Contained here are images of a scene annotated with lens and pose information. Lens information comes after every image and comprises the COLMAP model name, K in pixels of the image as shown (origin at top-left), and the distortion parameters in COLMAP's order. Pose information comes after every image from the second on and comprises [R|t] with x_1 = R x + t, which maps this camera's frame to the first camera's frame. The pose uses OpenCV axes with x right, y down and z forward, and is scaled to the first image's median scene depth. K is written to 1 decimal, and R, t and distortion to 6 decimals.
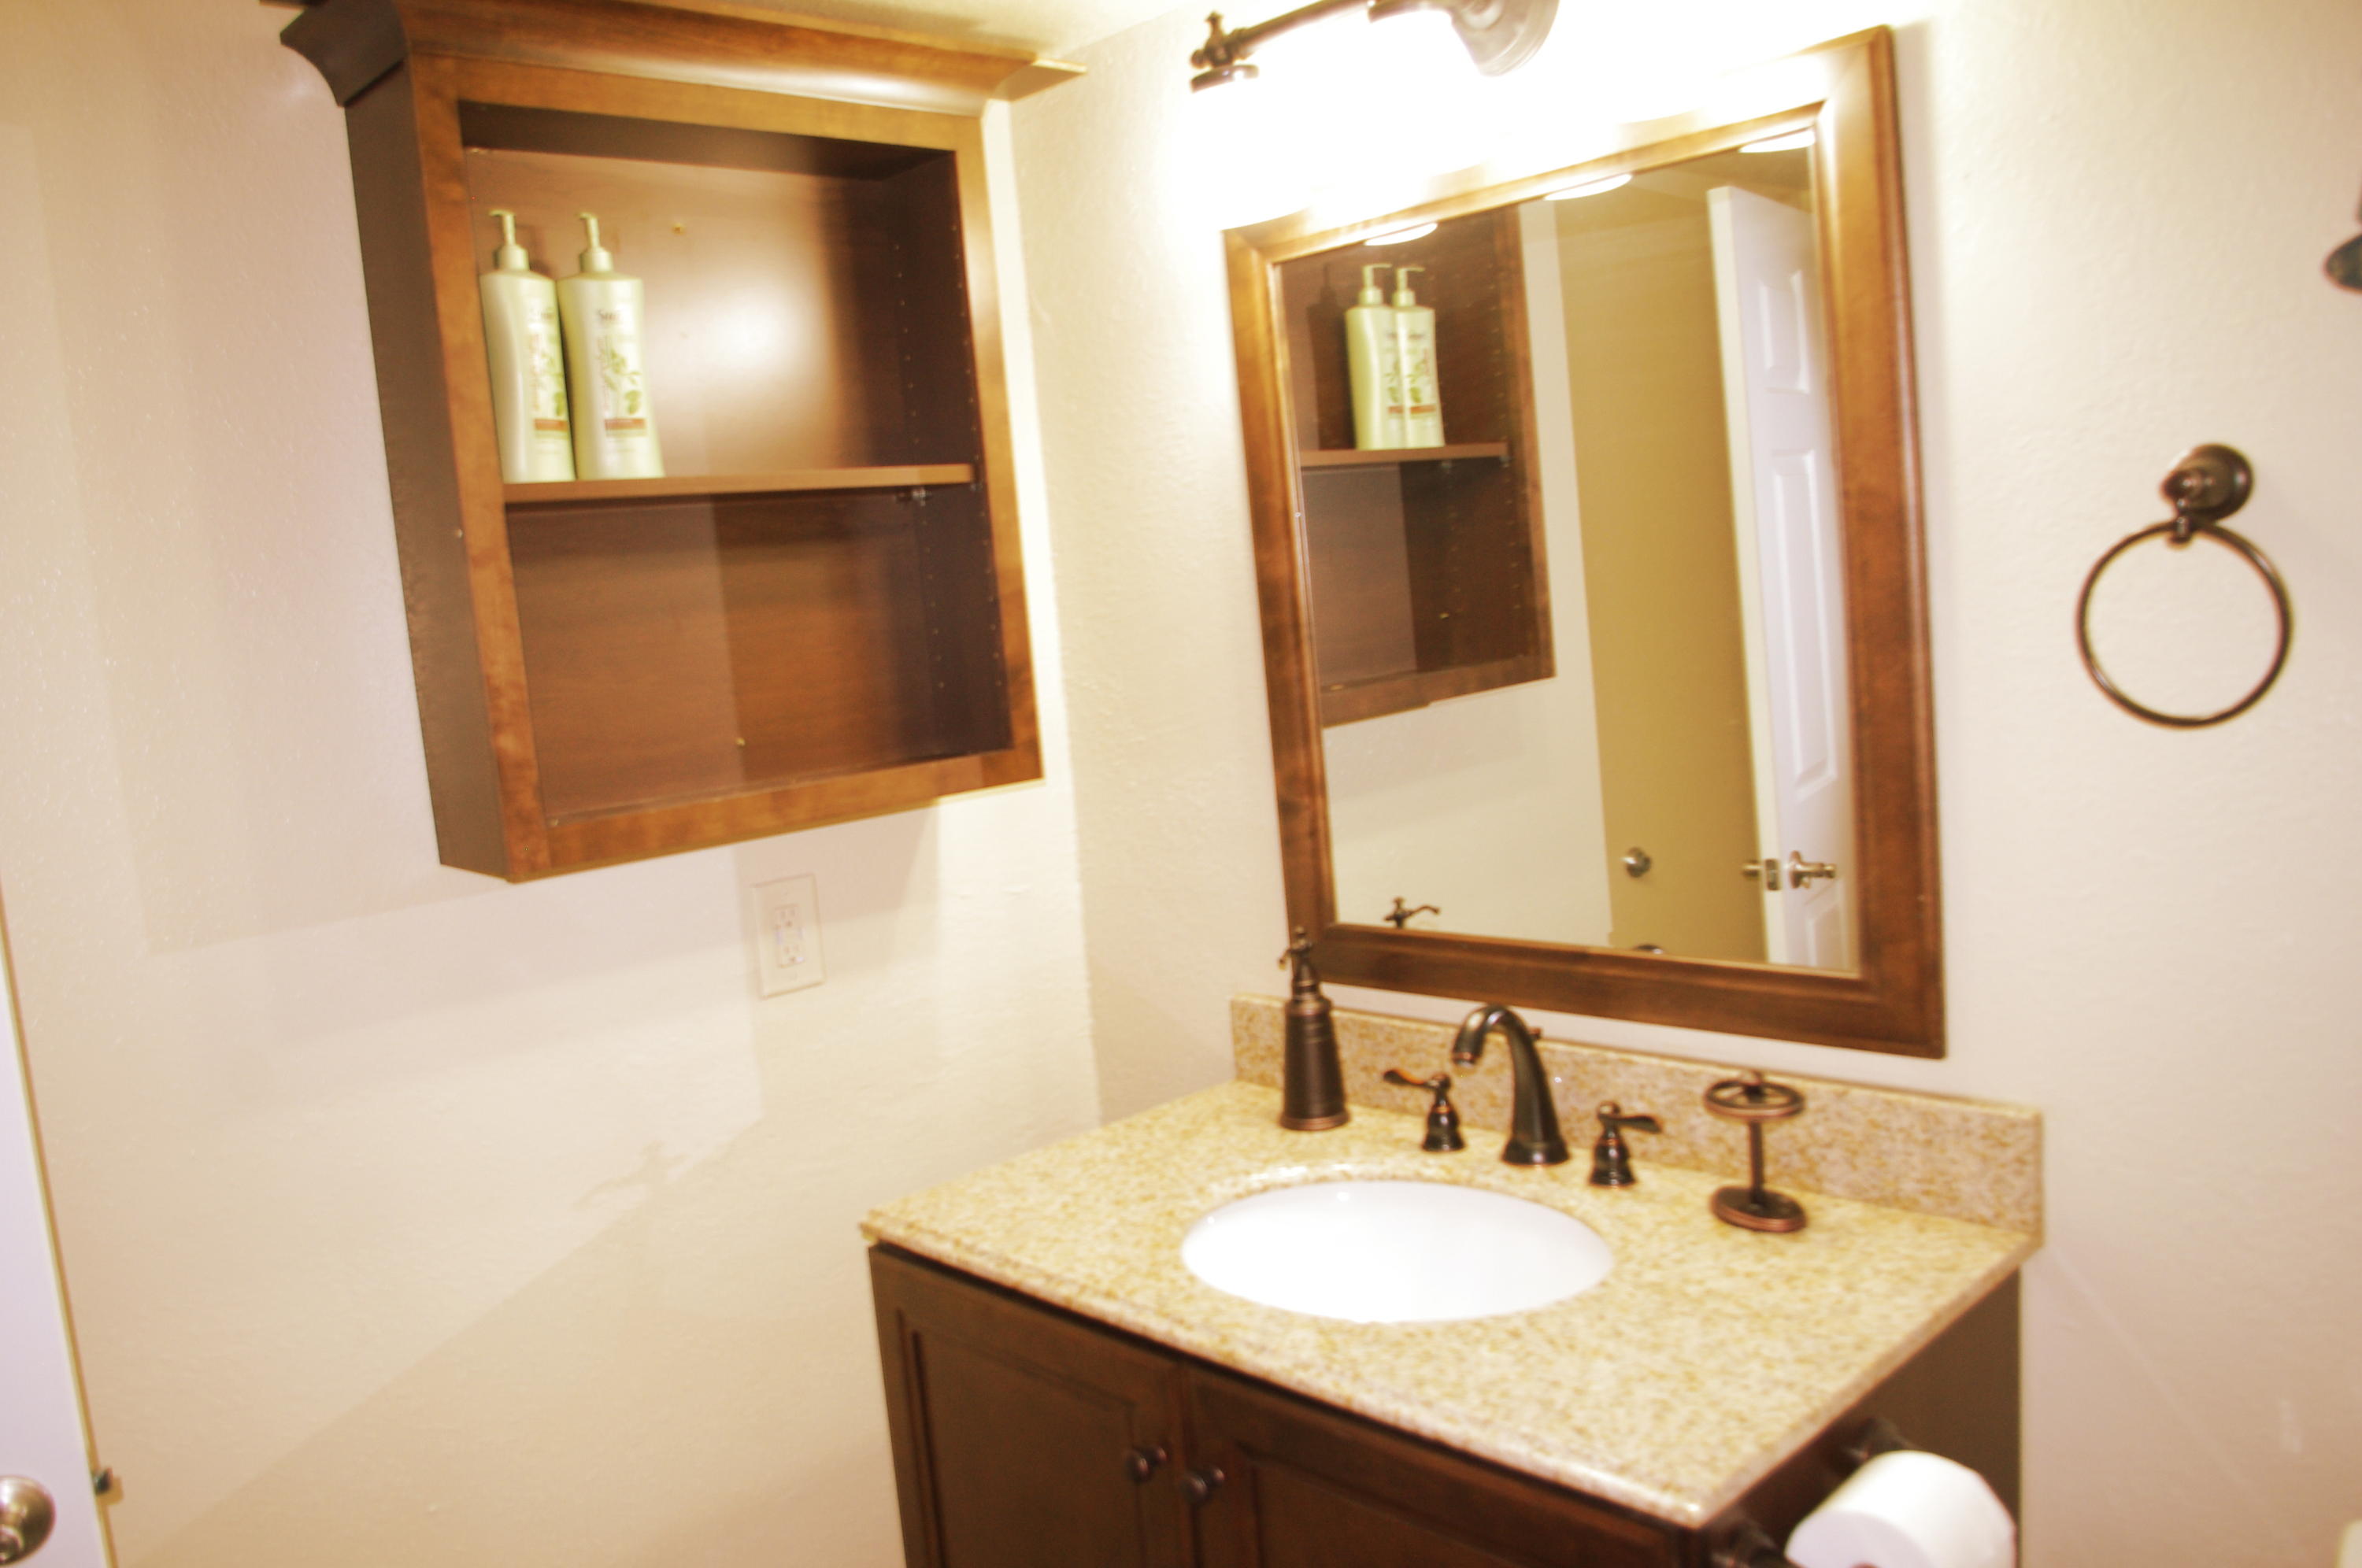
lens RADIAL K [[1810.7, 0, 1180.1], [0, 1810.7, 819.3], [0, 0, 1]] dist [-0.108814, 0.002984]
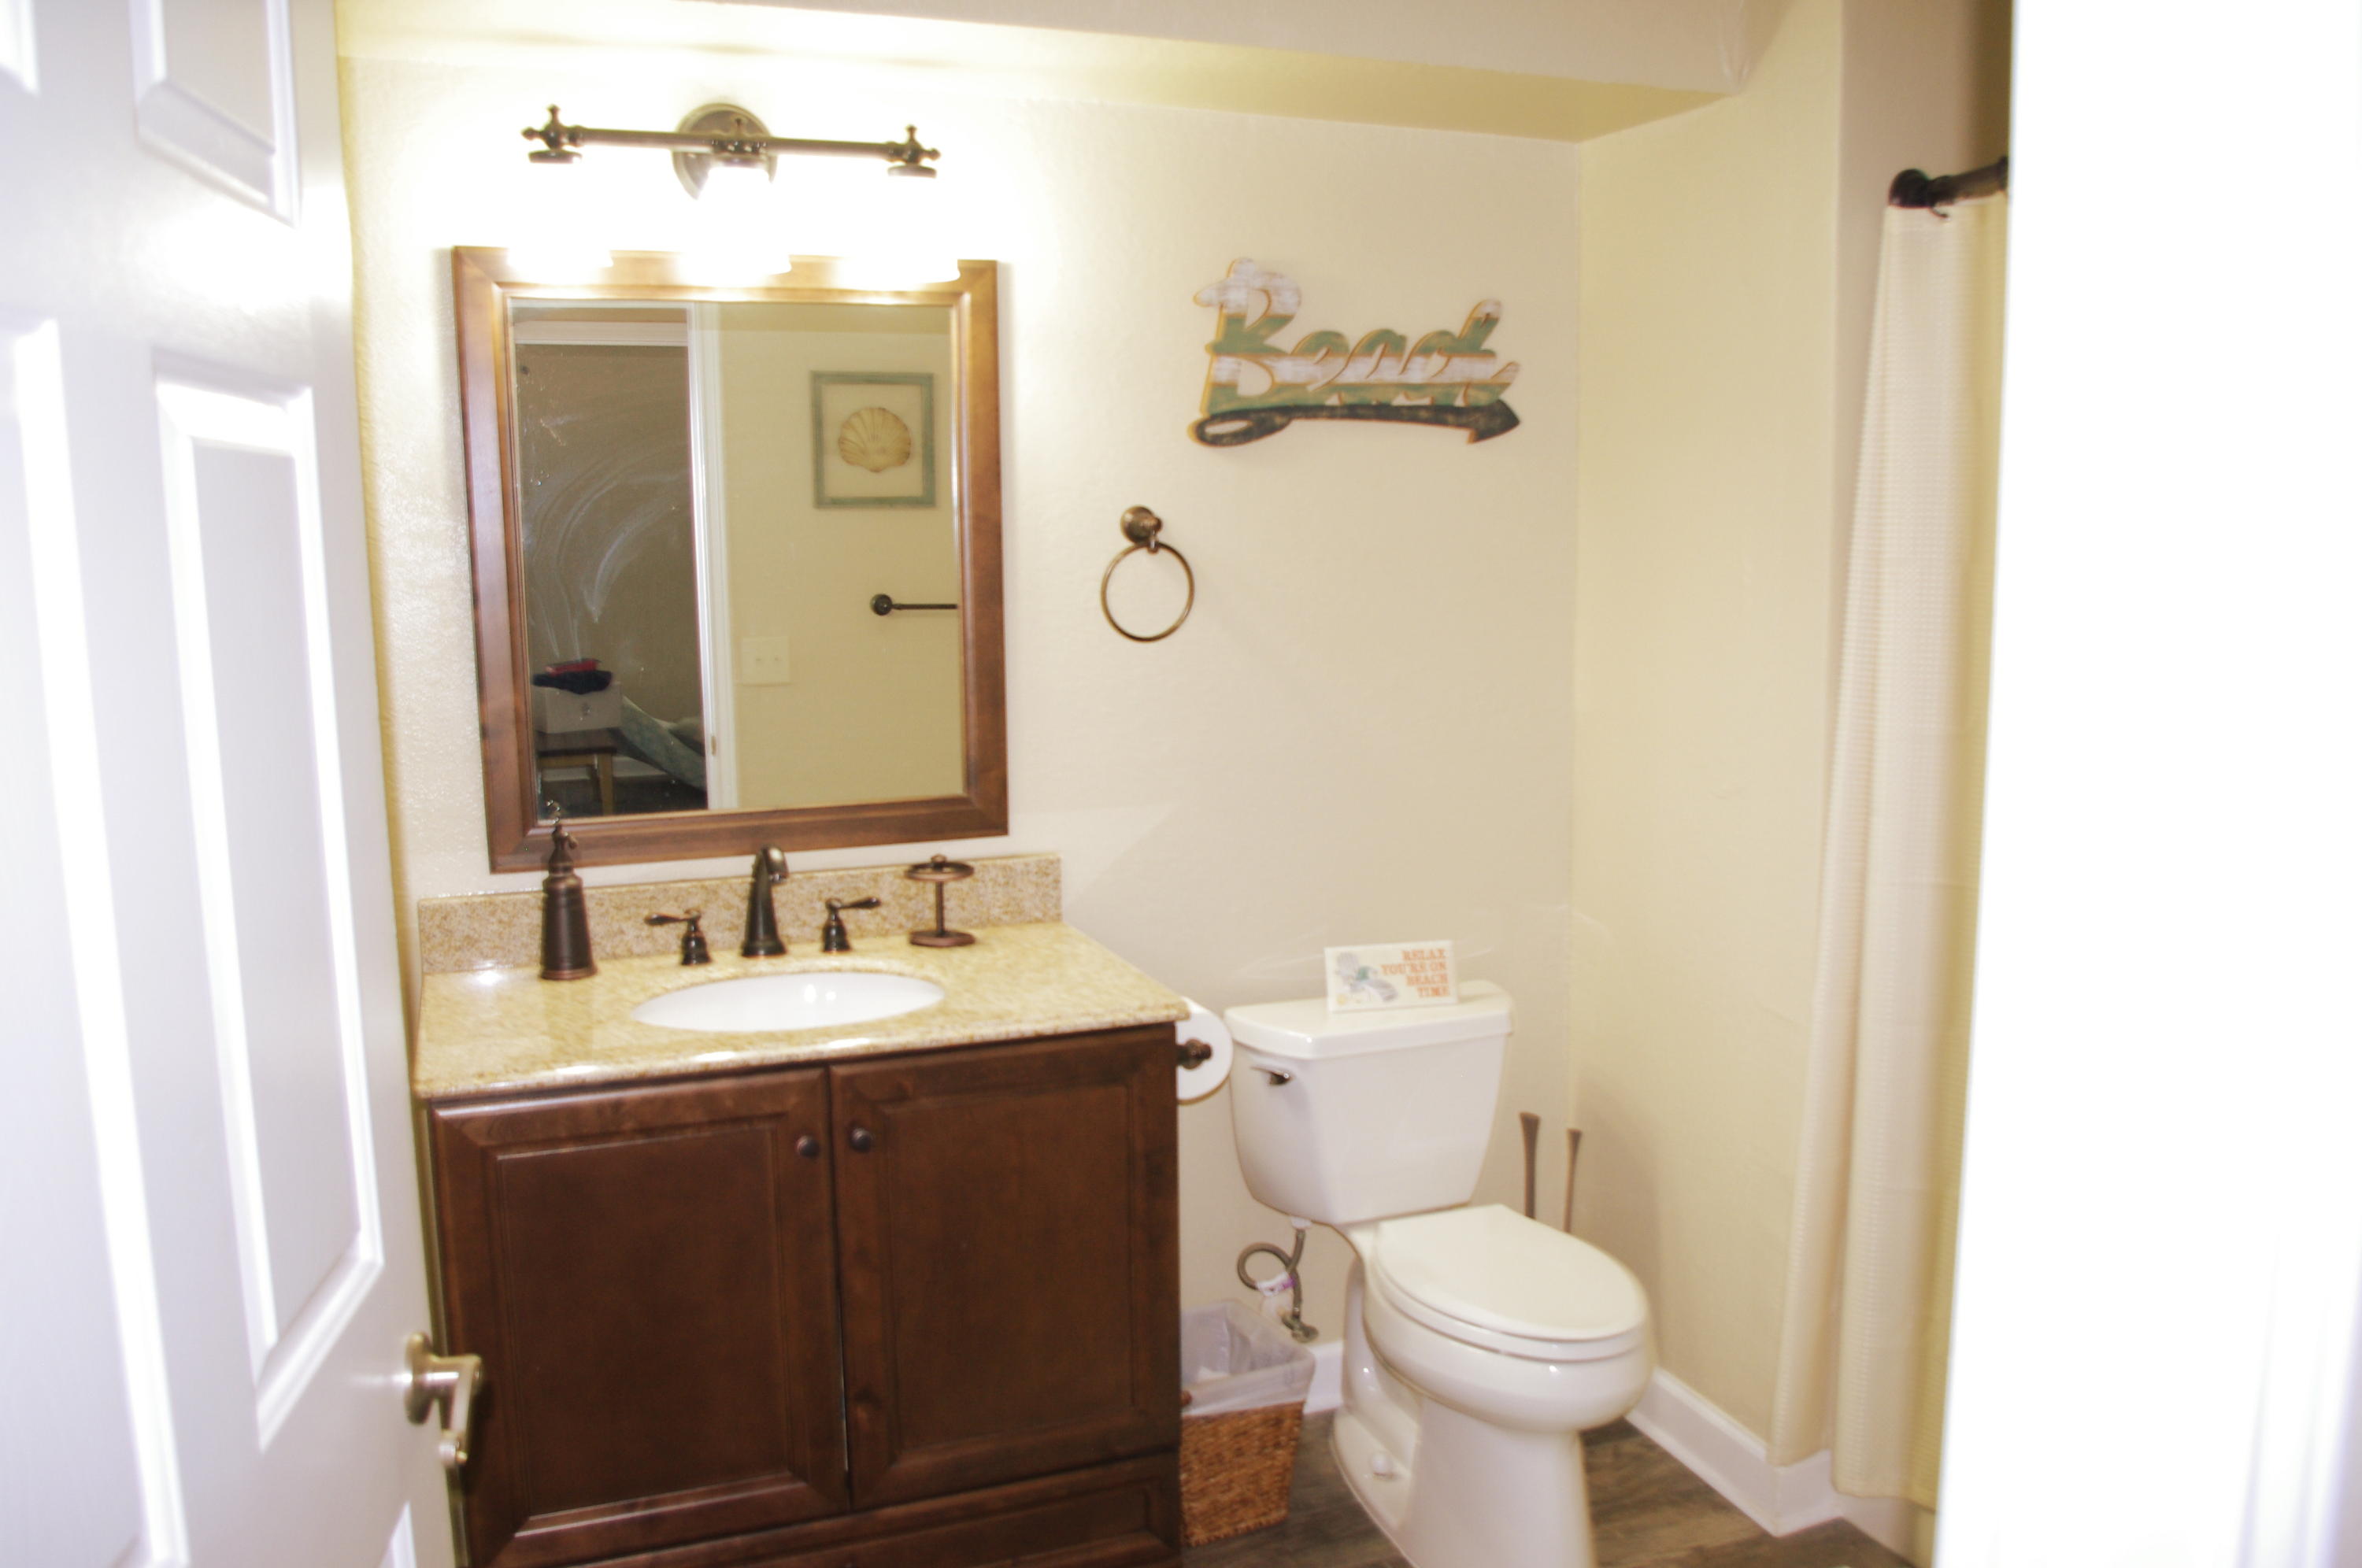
lens RADIAL K [[1809.7, 0, 1181.0], [0, 1809.7, 784.0], [0, 0, 1]] dist [-0.000689, 0.002171]
pose [[0.387863, -0.058662, 0.919848, -1.162518], [0.095290, 0.995177, 0.023286, 0.056045], [-0.916778, 0.078620, 0.391582, 0.111955]]
